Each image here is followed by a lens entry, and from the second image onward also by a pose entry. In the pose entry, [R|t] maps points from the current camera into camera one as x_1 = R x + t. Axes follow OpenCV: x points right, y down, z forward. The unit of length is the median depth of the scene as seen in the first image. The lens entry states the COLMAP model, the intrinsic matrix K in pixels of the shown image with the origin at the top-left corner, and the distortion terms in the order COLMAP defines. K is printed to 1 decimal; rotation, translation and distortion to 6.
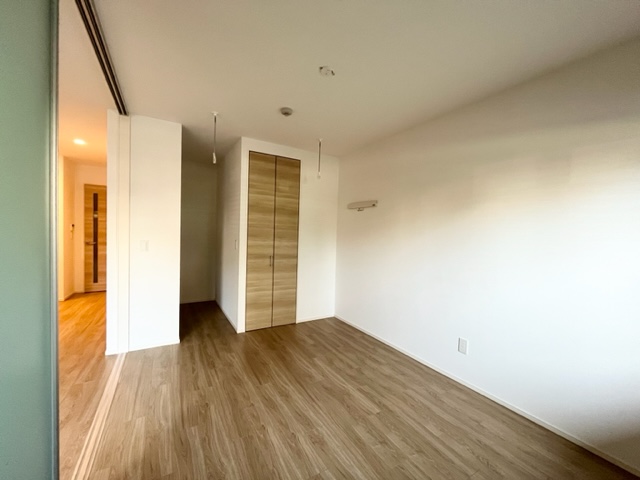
lens RADIAL K [[259.6, 0, 318.6], [0, 259.6, 238.6], [0, 0, 1]] dist [-0.000809, -0.000080]
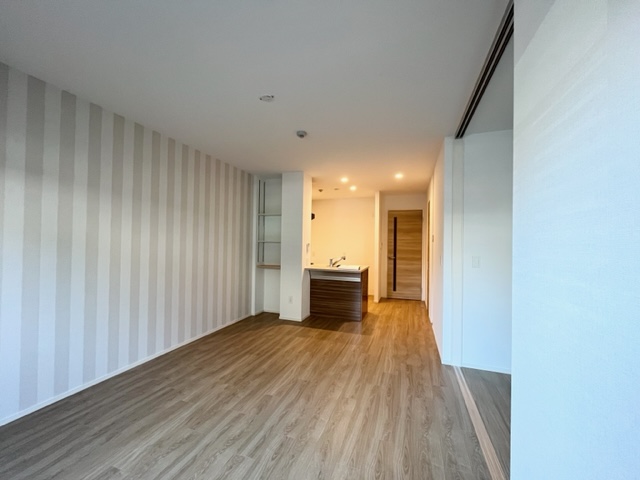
lens RADIAL K [[259.6, 0, 319.6], [0, 259.6, 242.9], [0, 0, 1]] dist [-0.000809, -0.000080]
pose [[0.651537, -0.021742, -0.758306, -0.171843], [-0.012414, 0.999150, -0.039314, -0.001596], [0.758516, 0.035028, 0.650713, -0.056160]]
